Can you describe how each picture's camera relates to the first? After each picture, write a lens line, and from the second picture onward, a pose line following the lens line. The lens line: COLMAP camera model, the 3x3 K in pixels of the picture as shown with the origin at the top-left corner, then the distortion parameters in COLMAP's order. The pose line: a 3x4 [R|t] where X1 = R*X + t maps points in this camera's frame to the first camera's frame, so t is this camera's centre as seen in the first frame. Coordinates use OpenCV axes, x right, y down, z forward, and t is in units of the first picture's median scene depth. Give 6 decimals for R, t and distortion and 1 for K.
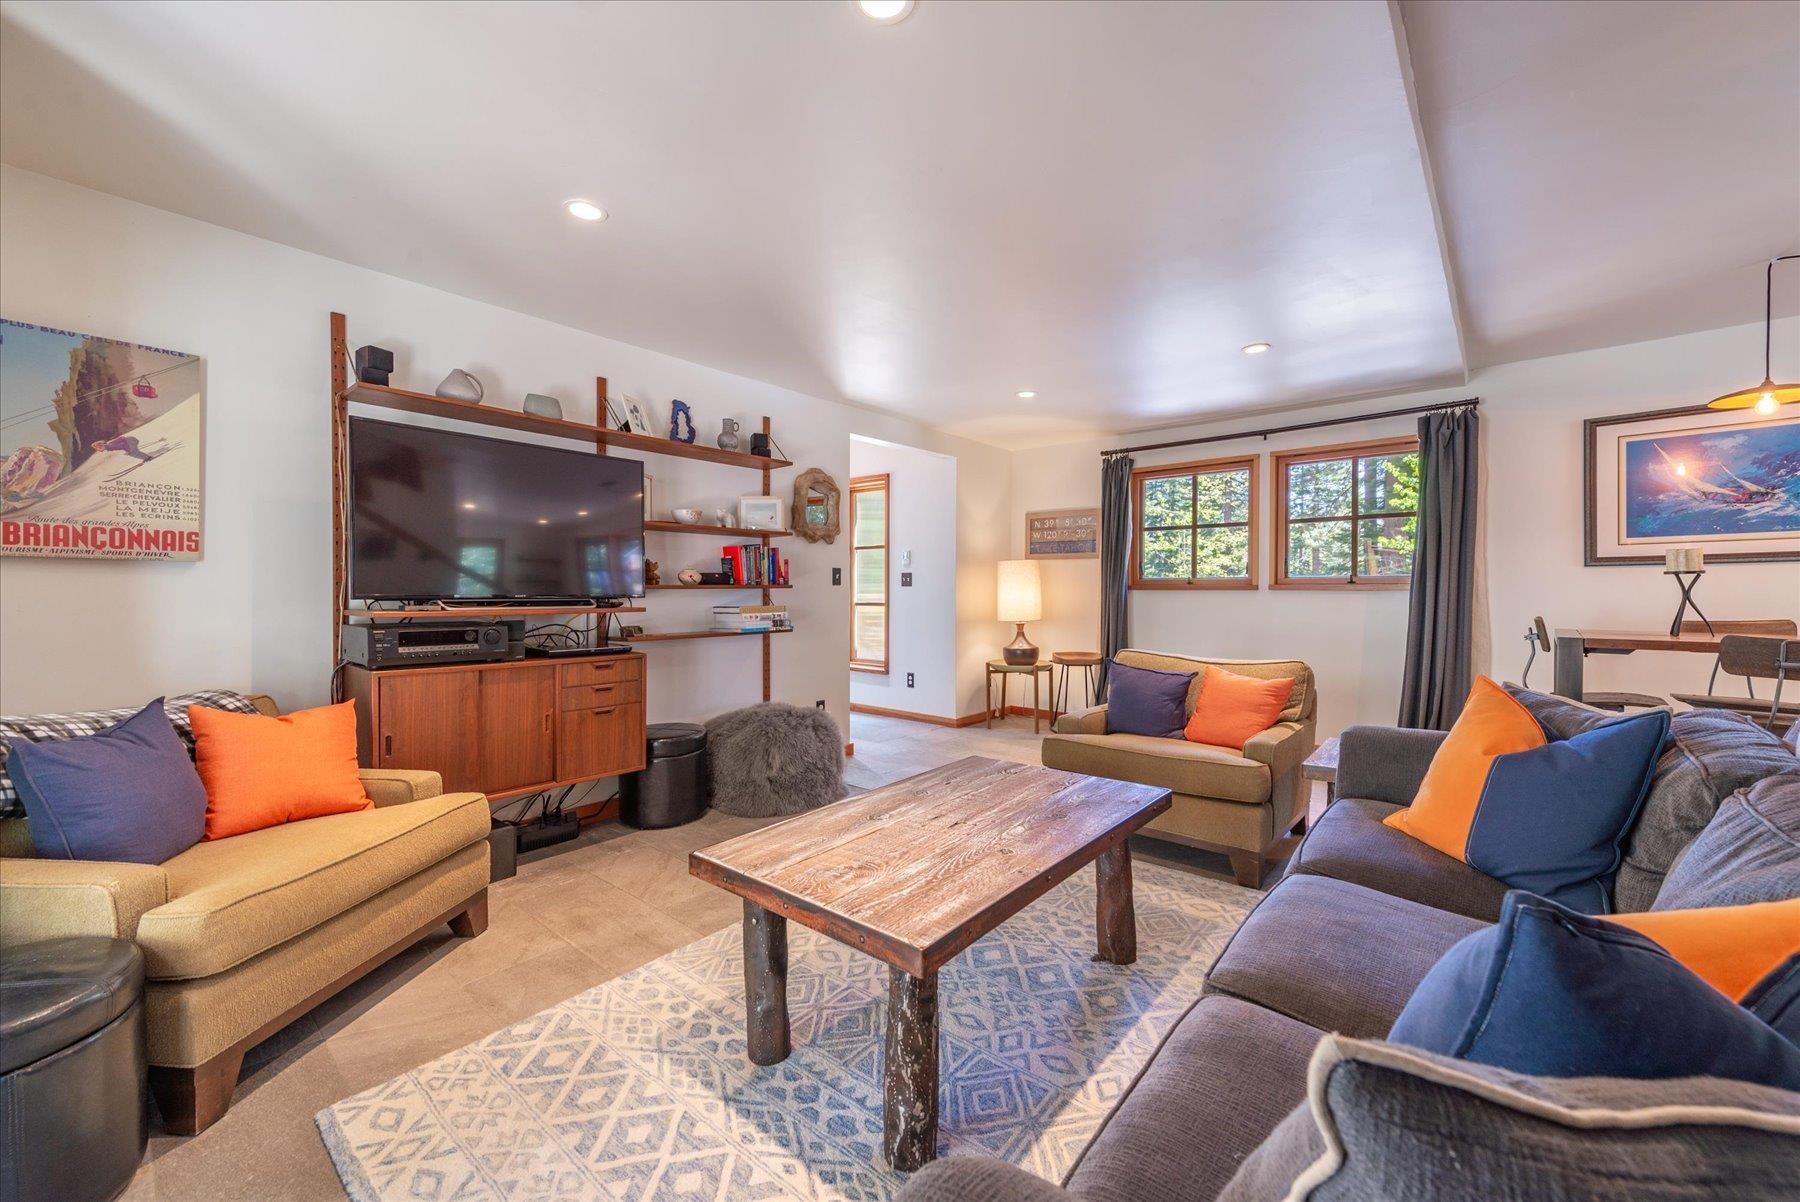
lens RADIAL K [[717.7, 0, 882.9], [0, 717.7, 600.9], [0, 0, 1]] dist [0.000732, -0.000081]
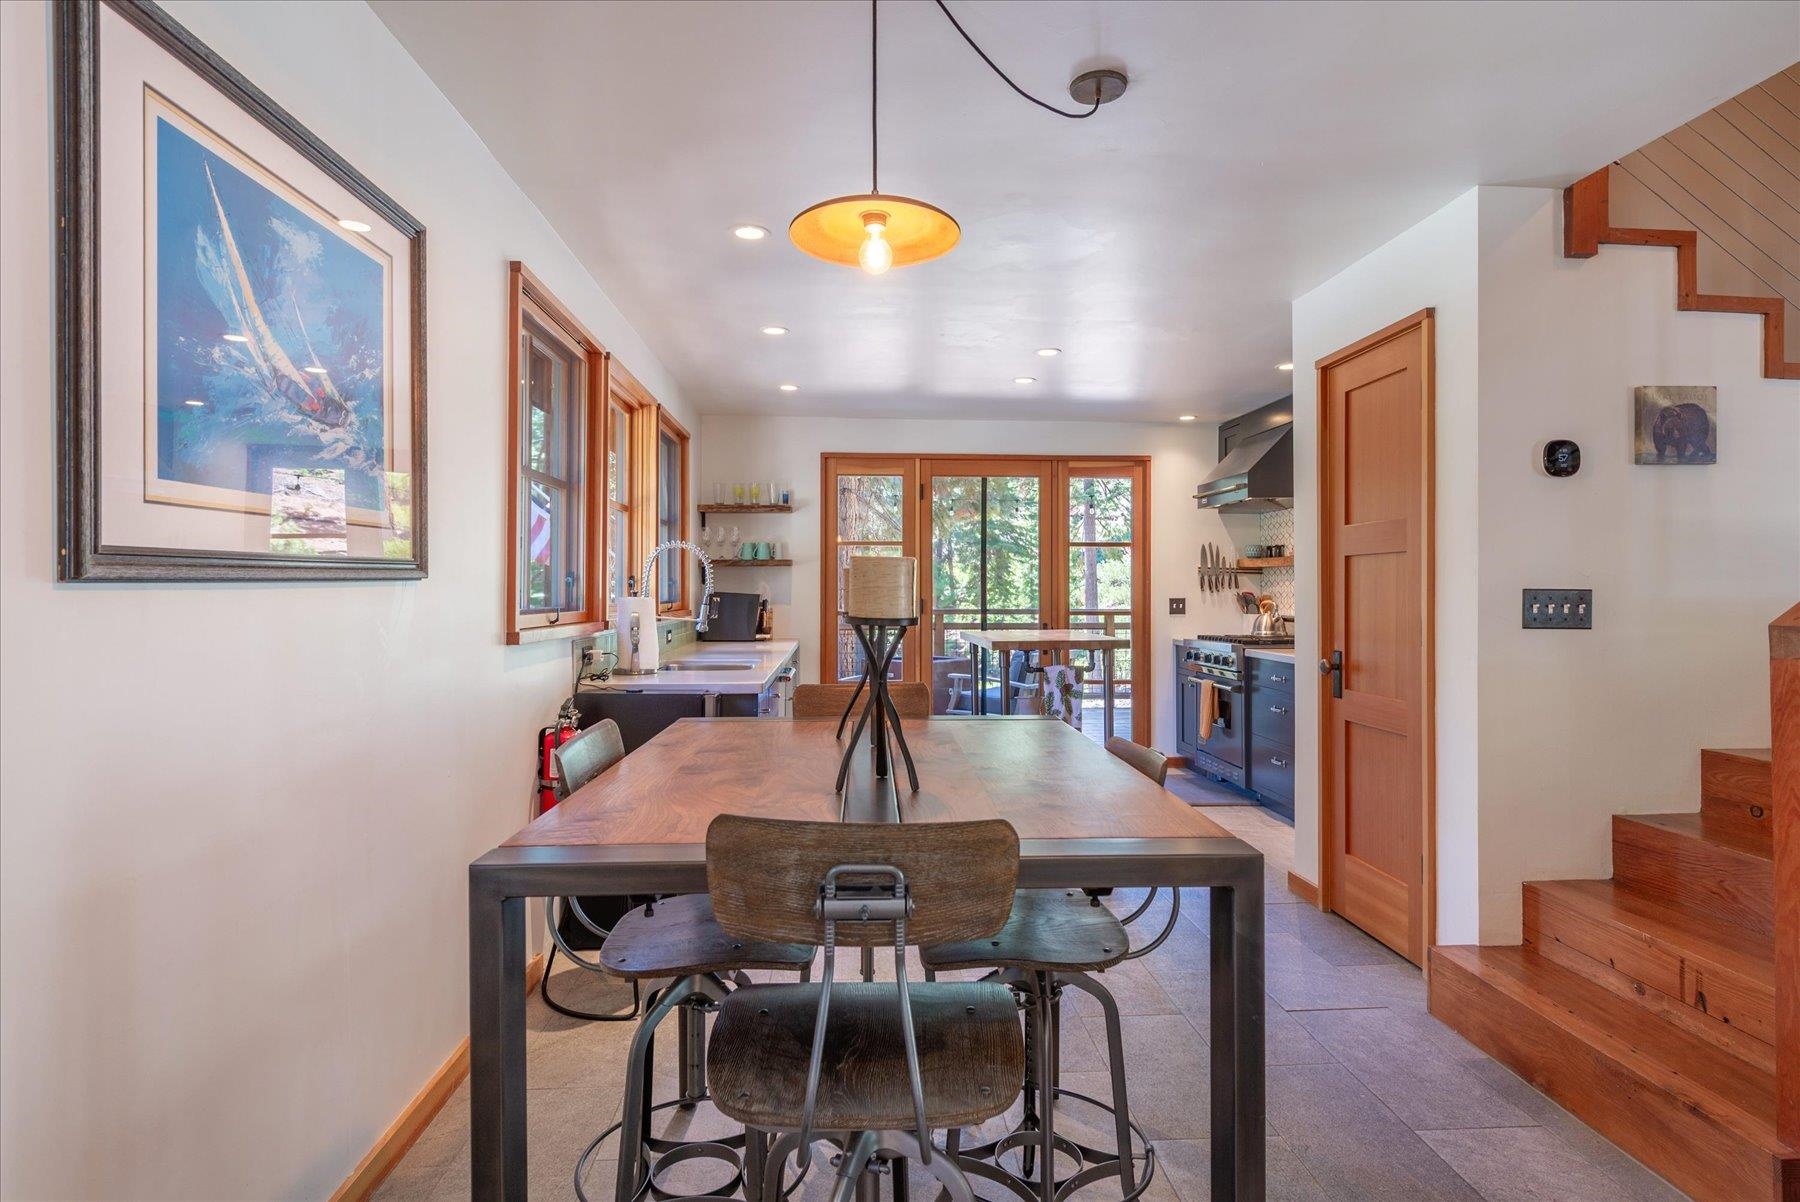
lens RADIAL K [[935.9, 0, 900.2], [0, 935.9, 593.3], [0, 0, 1]] dist [0.008125, -0.000295]
pose [[-0.704131, -0.000972, 0.710070, 1.086481], [0.008945, 0.999908, 0.010239, -0.082833], [-0.710014, 0.013561, -0.704057, 1.933779]]
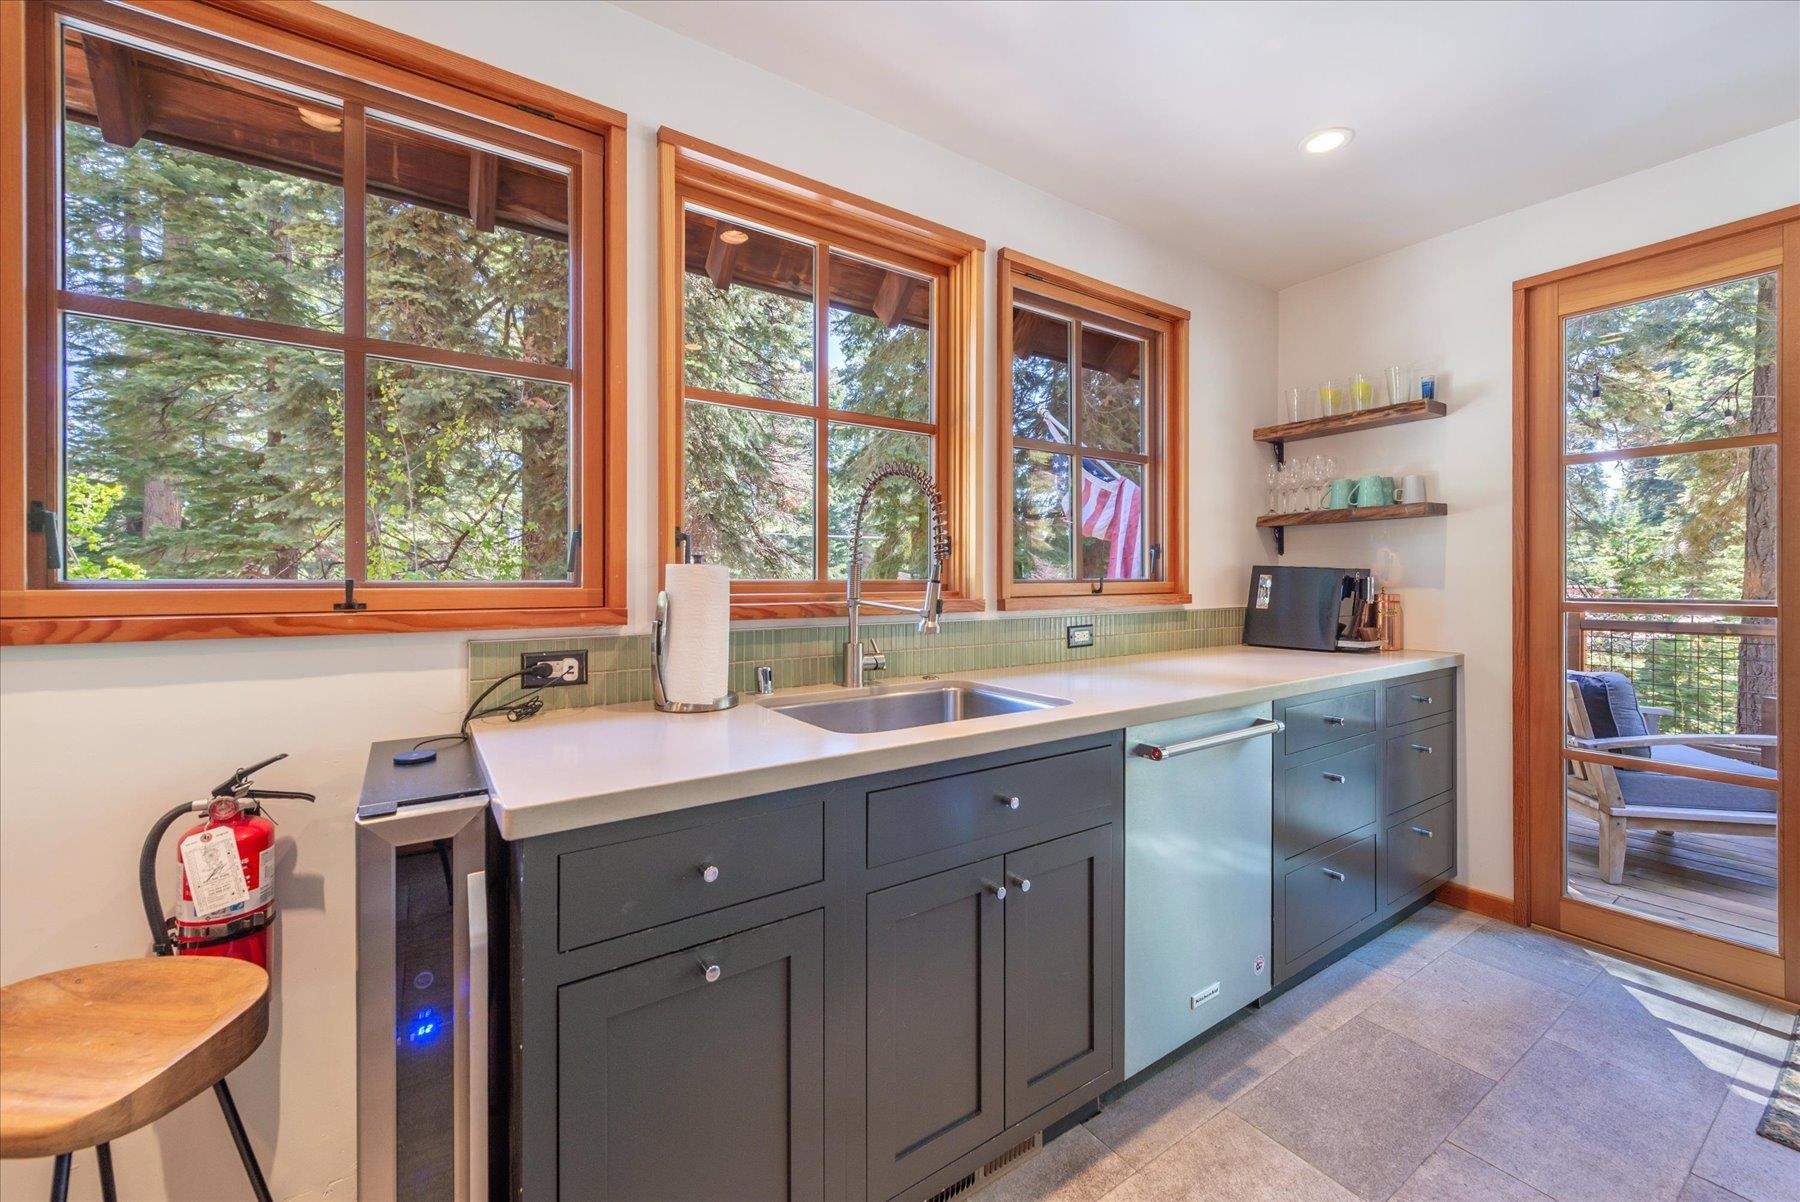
lens RADIAL K [[711.6, 0, 903.8], [0, 711.6, 582.2], [0, 0, 1]] dist [0.009984, -0.001857]
pose [[0.248323, -0.002173, 0.968675, 2.068485], [0.014740, 0.999890, -0.001536, -0.039467], [-0.968565, 0.014660, 0.248328, 0.634908]]
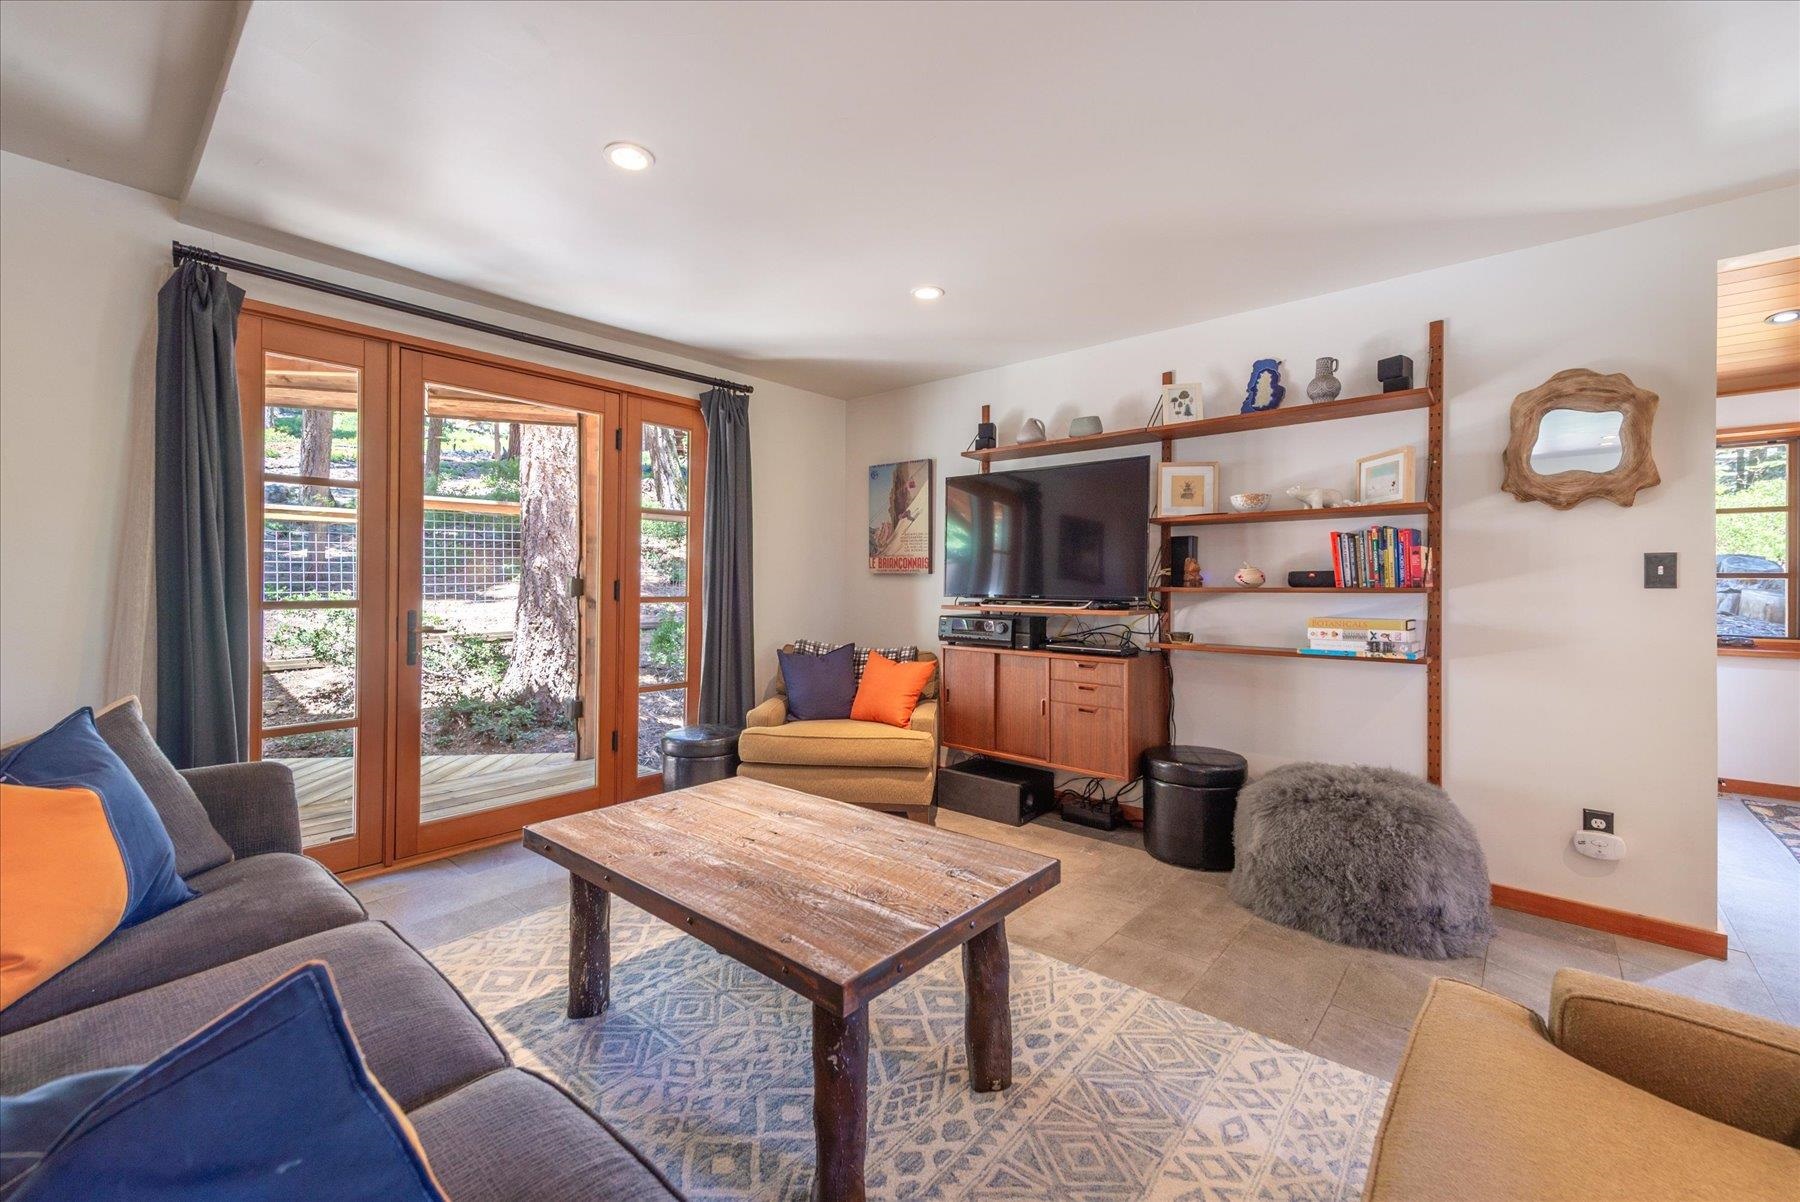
lens RADIAL K [[717.7, 0, 895.3], [0, 717.7, 587.9], [0, 0, 1]] dist [0.000732, -0.000081]
pose [[0.001258, 0.002678, -0.999996, 0.966424], [-0.020739, 0.999781, 0.002652, -0.028131], [0.999784, 0.020735, 0.001313, 1.082486]]
